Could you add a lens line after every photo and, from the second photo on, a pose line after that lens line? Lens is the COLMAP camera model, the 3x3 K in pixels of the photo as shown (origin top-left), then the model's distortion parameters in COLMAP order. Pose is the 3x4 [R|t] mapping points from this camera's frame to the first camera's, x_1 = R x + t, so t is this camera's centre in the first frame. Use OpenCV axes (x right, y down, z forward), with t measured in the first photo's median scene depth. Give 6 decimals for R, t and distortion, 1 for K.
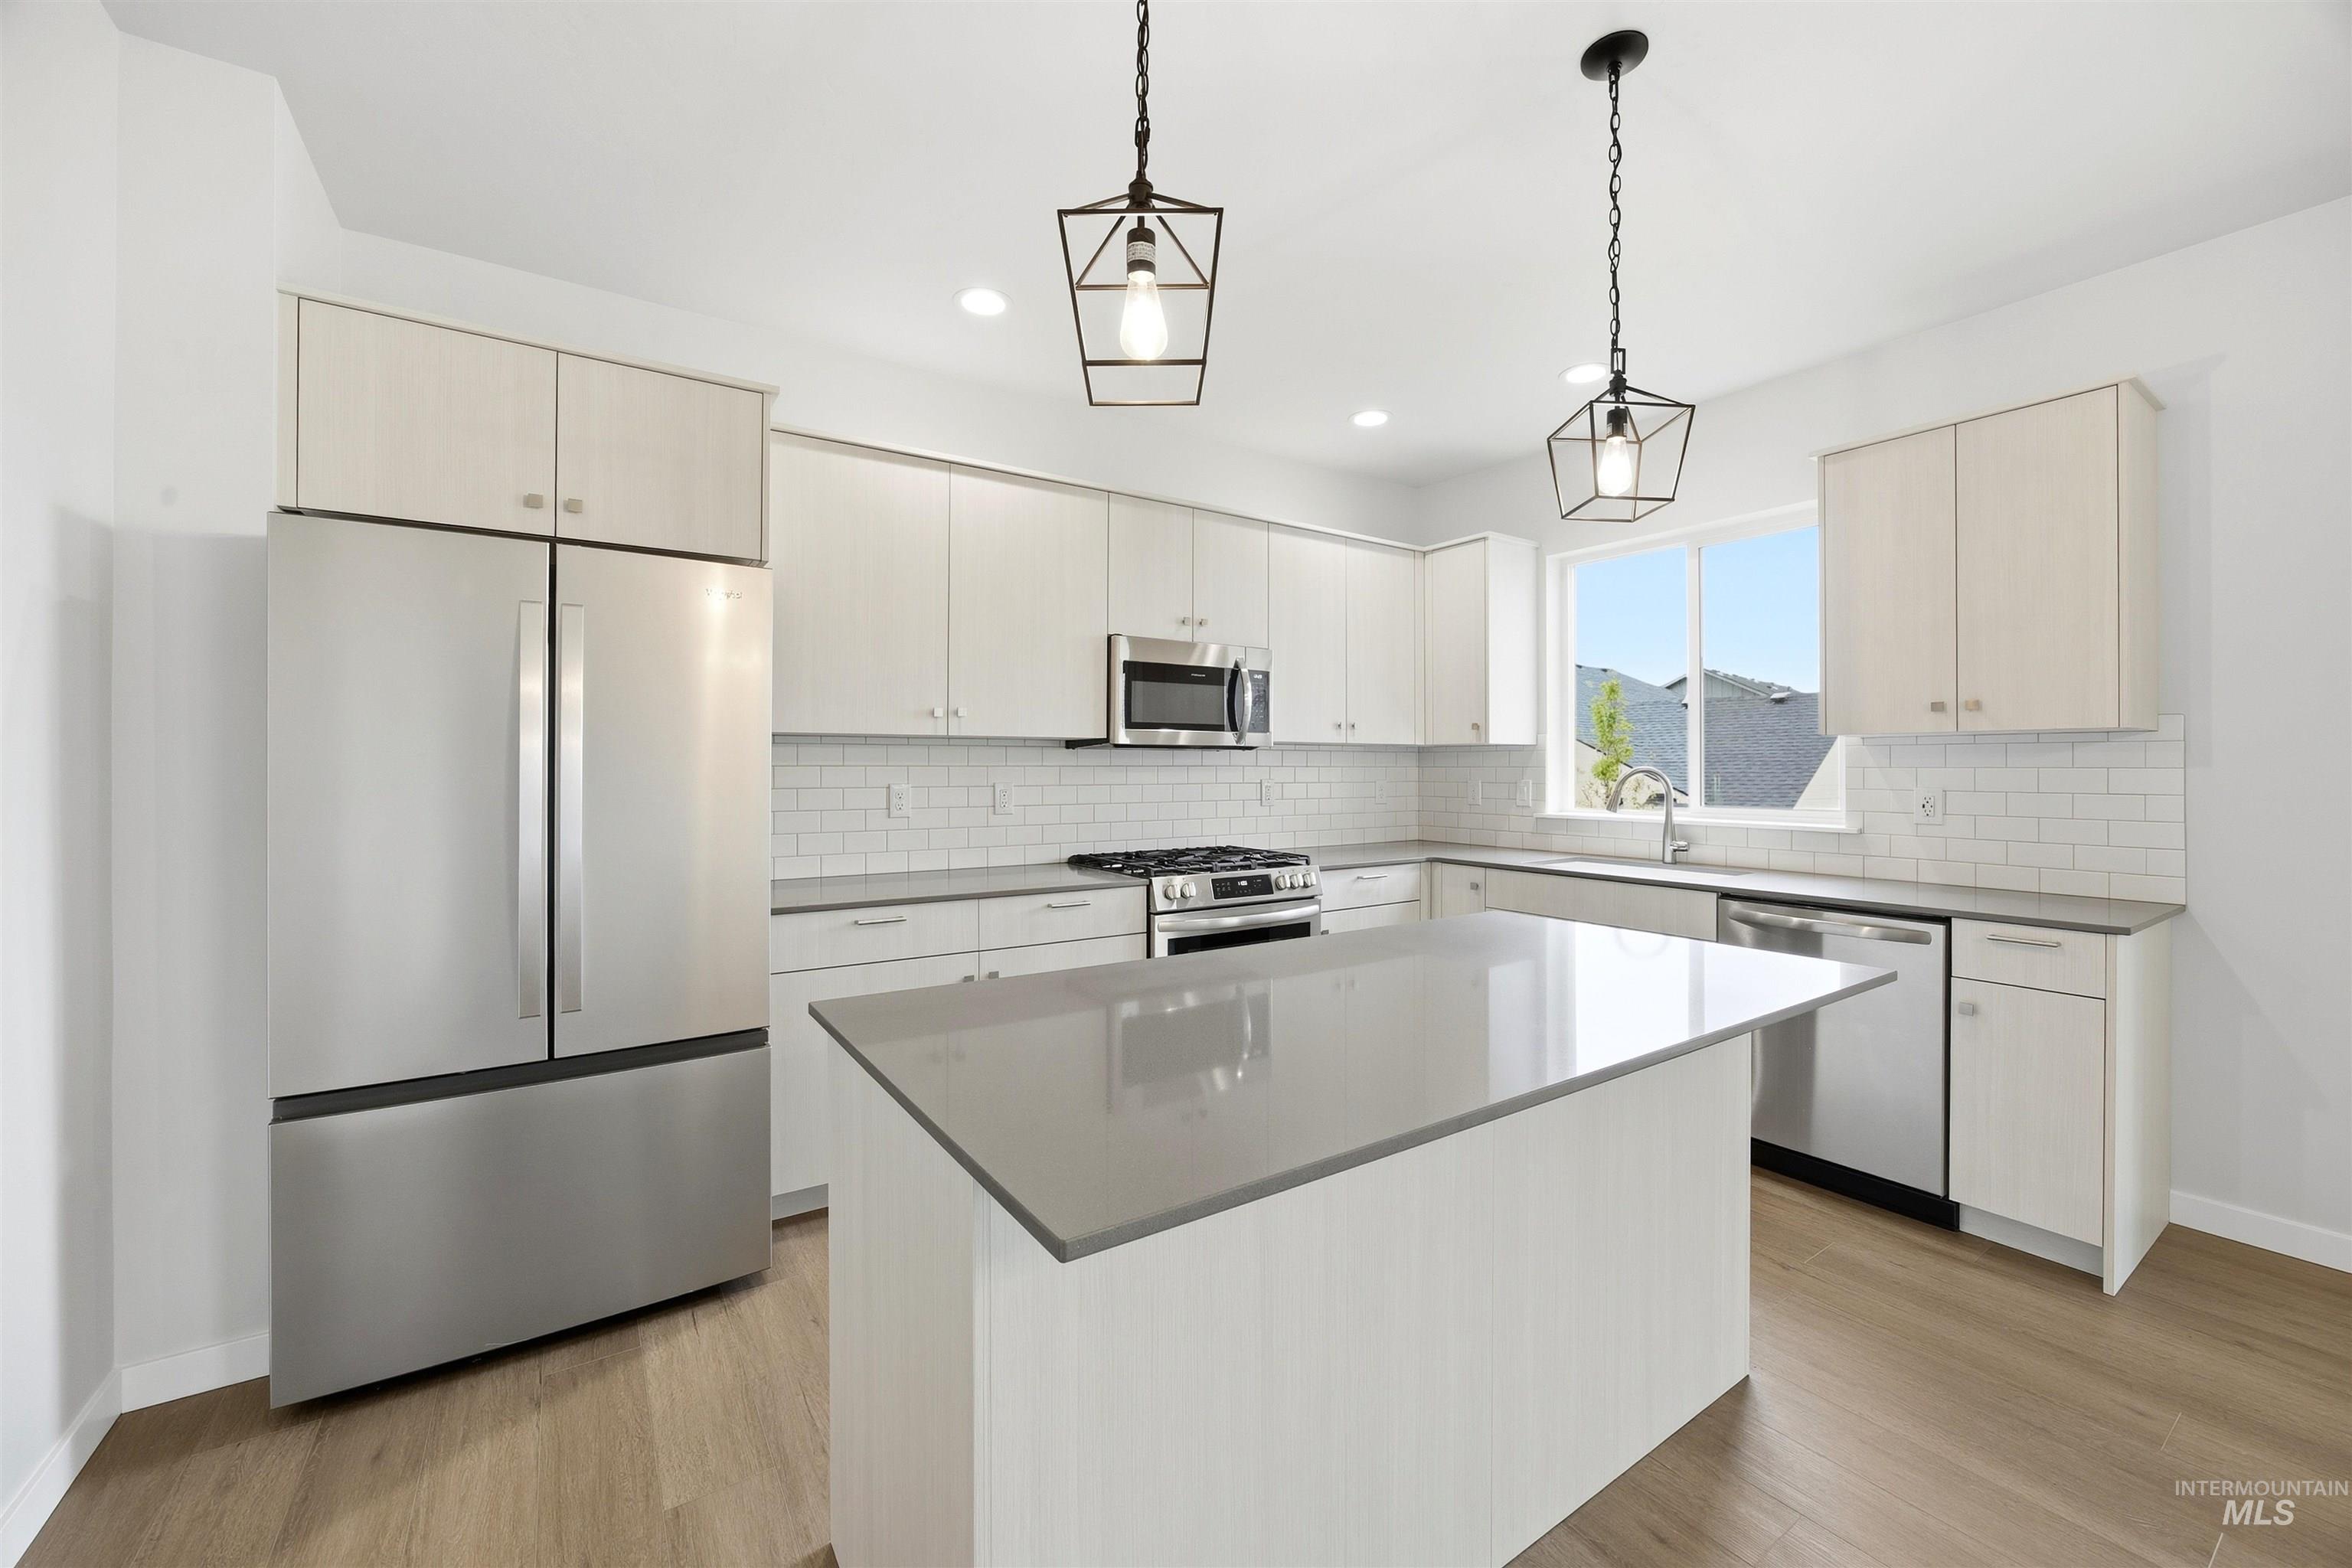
lens RADIAL K [[916.5, 0, 1175.8], [0, 916.5, 763.2], [0, 0, 1]] dist [-0.022108, 0.006708]
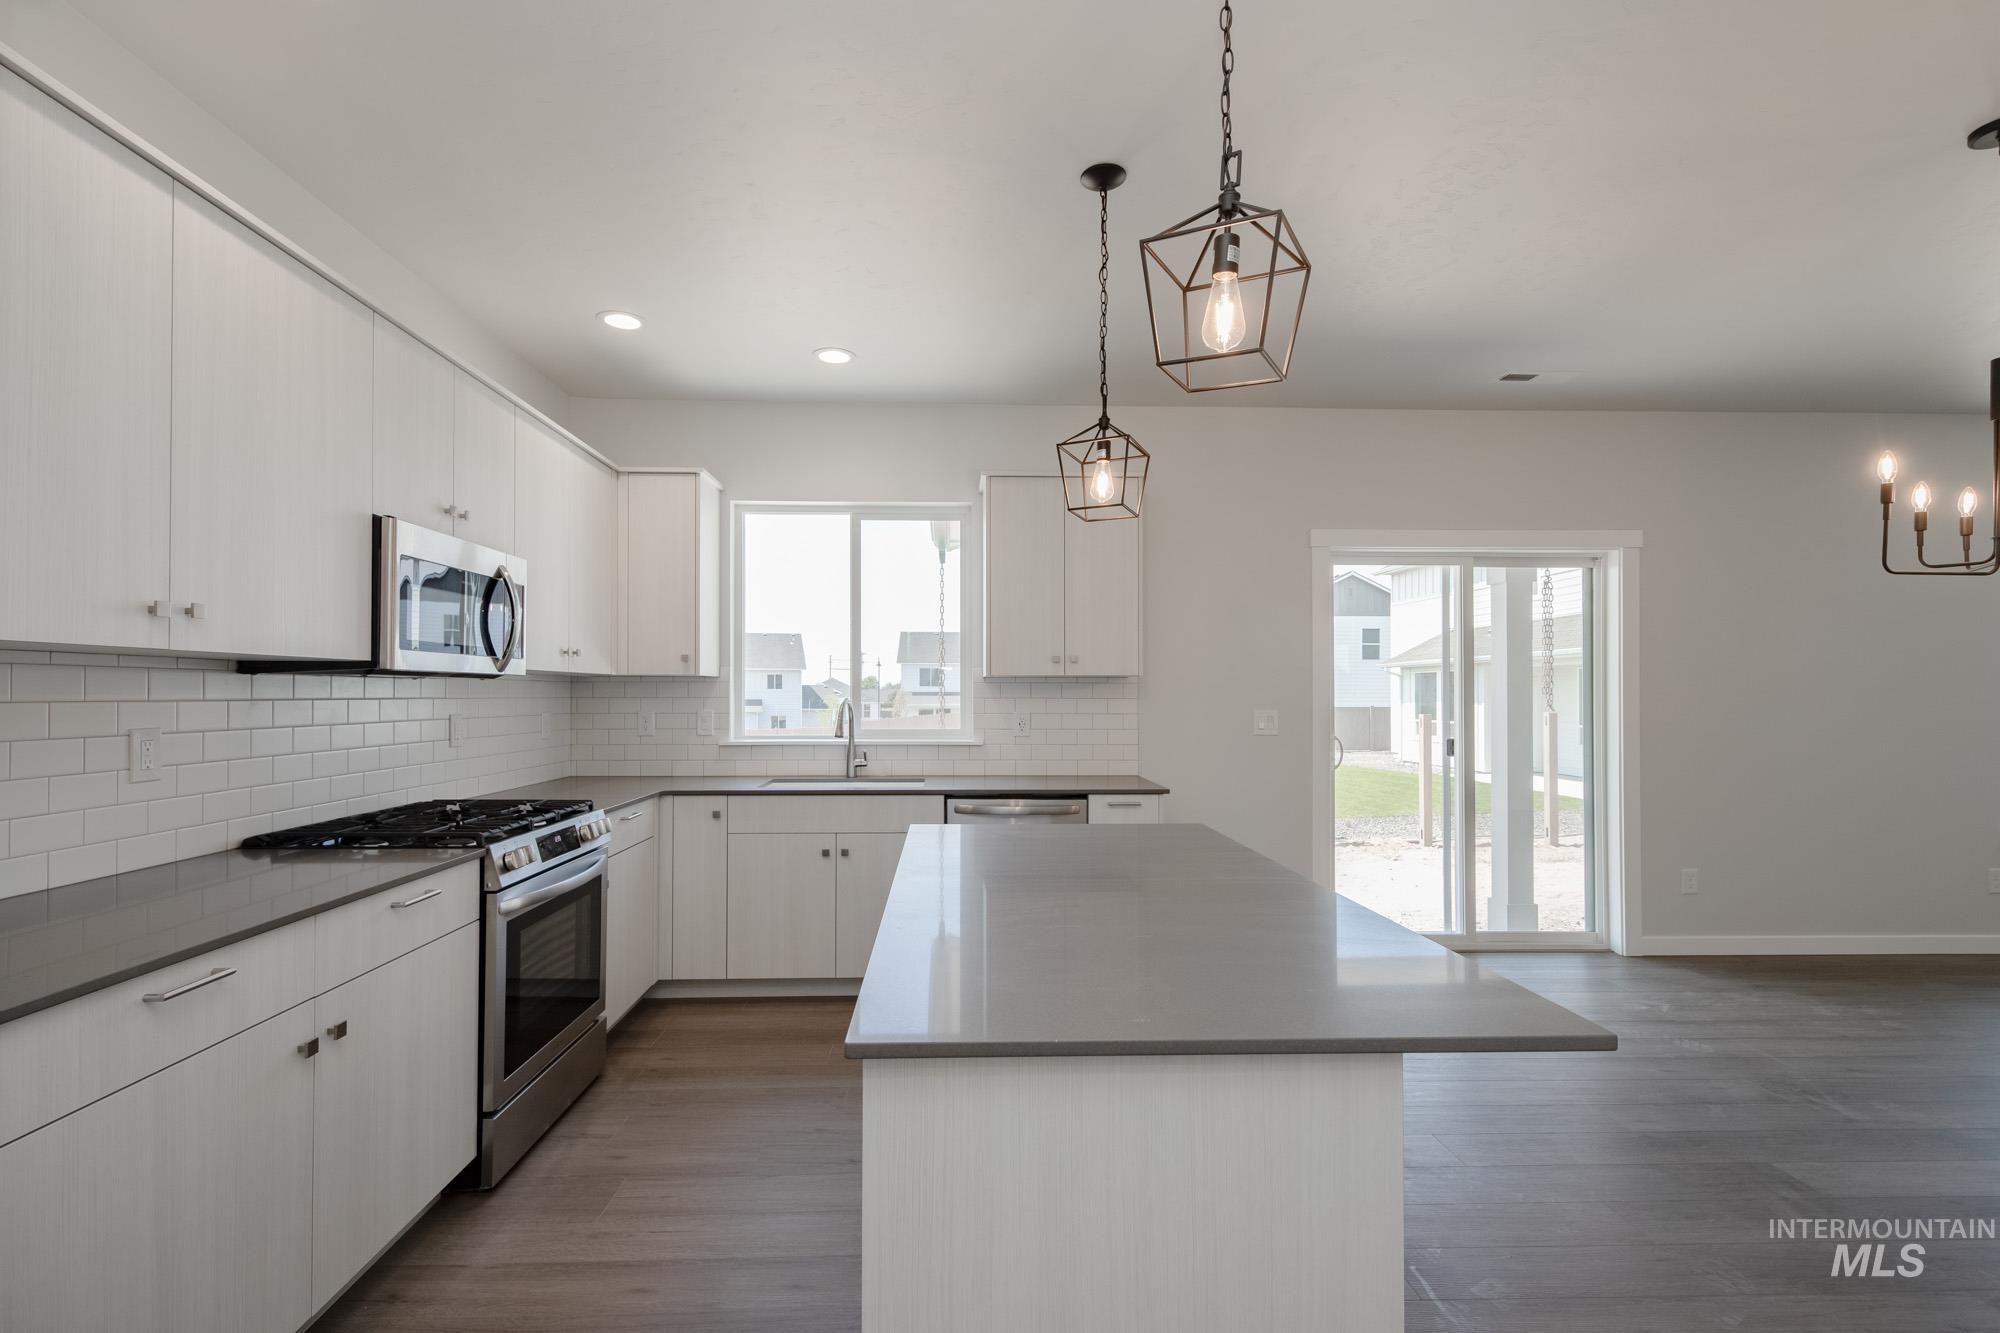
lens RADIAL K [[904.0, 0, 972.5], [0, 904.0, 688.8], [0, 0, 1]] dist [0.016003, -0.005095]
pose [[0.538081, 0.004996, 0.842878, -0.520709], [-0.004064, 0.999986, -0.003333, -0.006049], [-0.842883, -0.001632, 0.538094, 0.295019]]
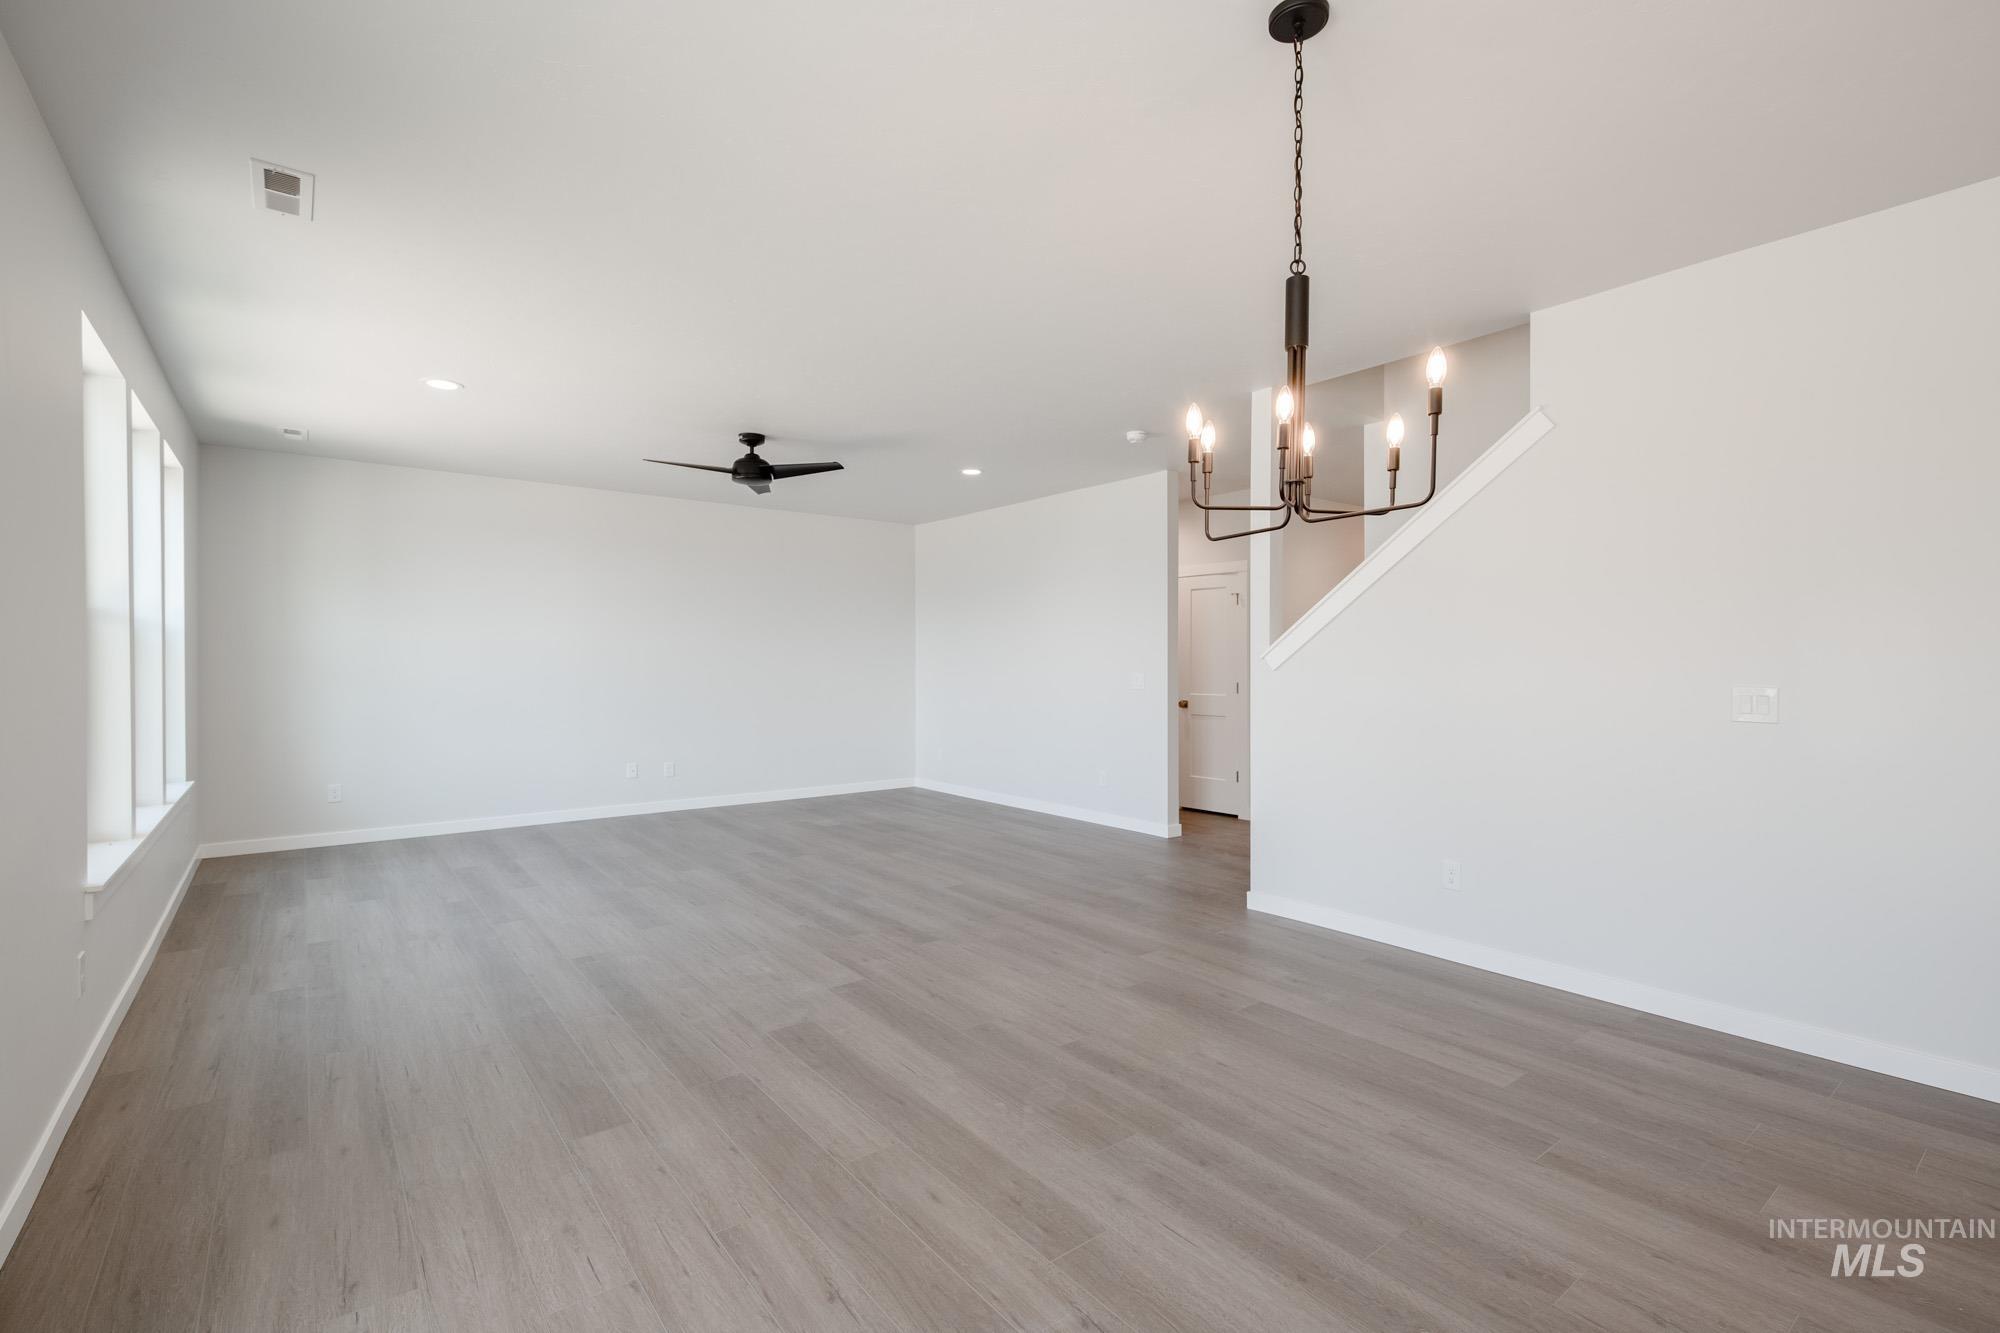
lens RADIAL K [[890.7, 0, 996.0], [0, 890.7, 672.8], [0, 0, 1]] dist [0.007460, -0.000297]
pose [[-0.997629, 0.000046, -0.068823, 0.979431], [-0.000475, 0.999971, 0.007557, -0.003042], [0.068822, 0.007571, -0.997600, 0.649863]]
